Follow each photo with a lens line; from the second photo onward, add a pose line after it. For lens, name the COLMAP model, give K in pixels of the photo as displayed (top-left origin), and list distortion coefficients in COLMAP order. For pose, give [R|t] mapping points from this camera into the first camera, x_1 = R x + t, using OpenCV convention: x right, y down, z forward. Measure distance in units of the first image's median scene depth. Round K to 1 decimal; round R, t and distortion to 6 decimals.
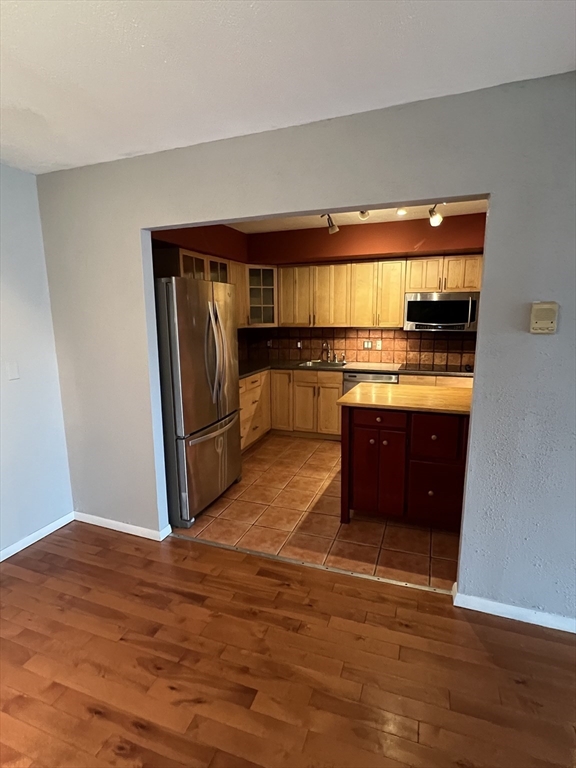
lens RADIAL K [[394.1, 0, 292.1], [0, 394.1, 384.8], [0, 0, 1]] dist [0.002323, 0.000446]
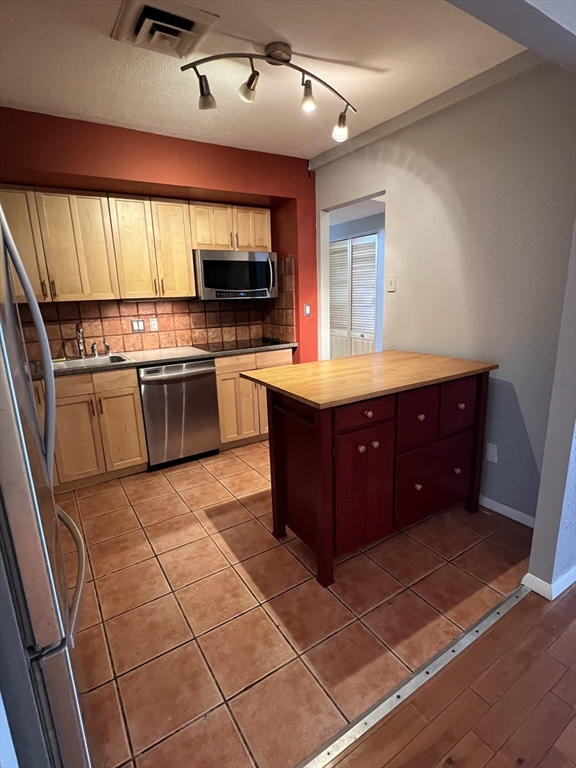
lens RADIAL K [[394.1, 0, 287.7], [0, 394.1, 383.9], [0, 0, 1]] dist [0.002323, 0.000446]
pose [[0.607211, -0.192608, 0.770842, -0.214103], [0.169414, 0.979248, 0.111230, -0.035211], [-0.776269, 0.063051, 0.627240, 0.387970]]
